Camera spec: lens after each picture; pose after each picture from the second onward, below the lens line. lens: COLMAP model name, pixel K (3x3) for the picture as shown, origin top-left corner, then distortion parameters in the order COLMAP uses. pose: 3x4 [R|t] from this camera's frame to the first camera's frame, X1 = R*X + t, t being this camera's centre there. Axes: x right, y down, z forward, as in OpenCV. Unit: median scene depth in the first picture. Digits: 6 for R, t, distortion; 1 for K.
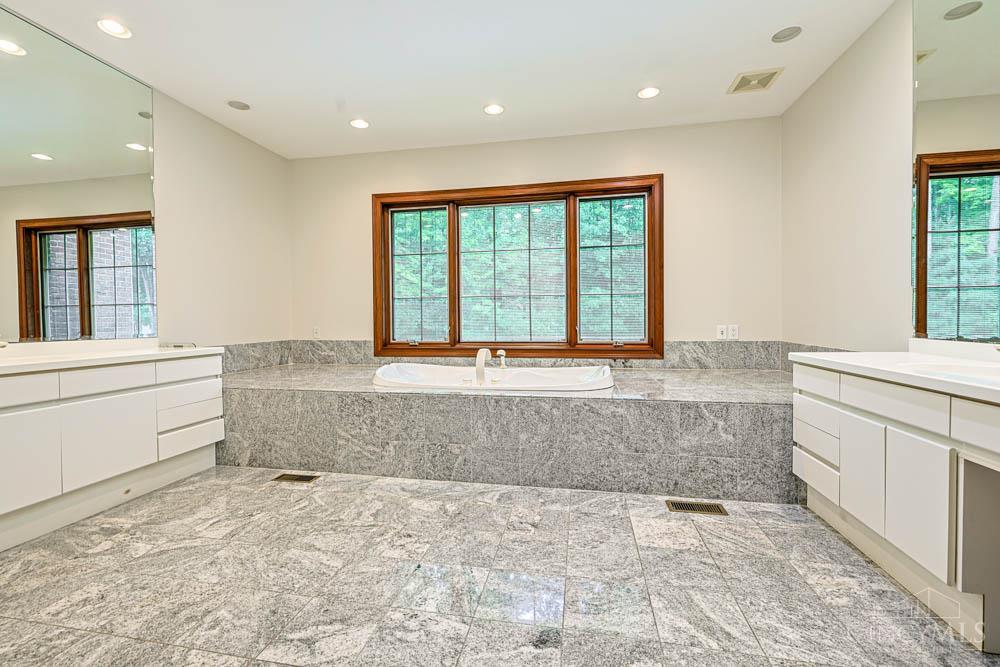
lens RADIAL K [[435.8, 0, 499.4], [0, 435.8, 325.8], [0, 0, 1]] dist [-0.000341, -0.000153]
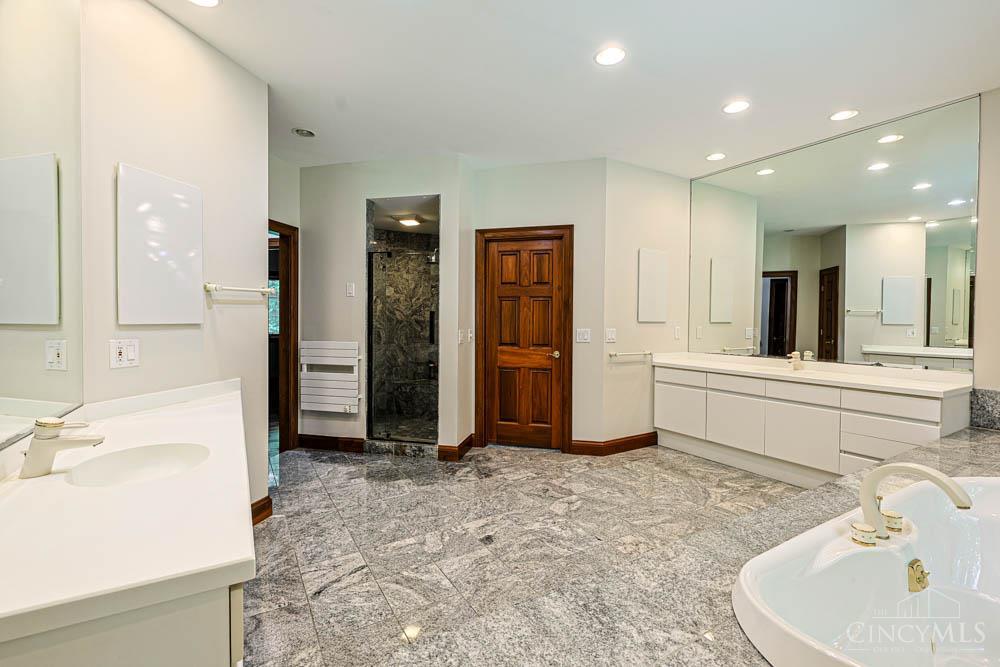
lens RADIAL K [[435.8, 0, 496.9], [0, 435.8, 330.3], [0, 0, 1]] dist [-0.000341, -0.000153]
pose [[-0.739895, 0.022750, -0.672338, 1.124607], [-0.010531, 0.998914, 0.045390, -0.198311], [0.672640, 0.040664, -0.738851, 2.056155]]
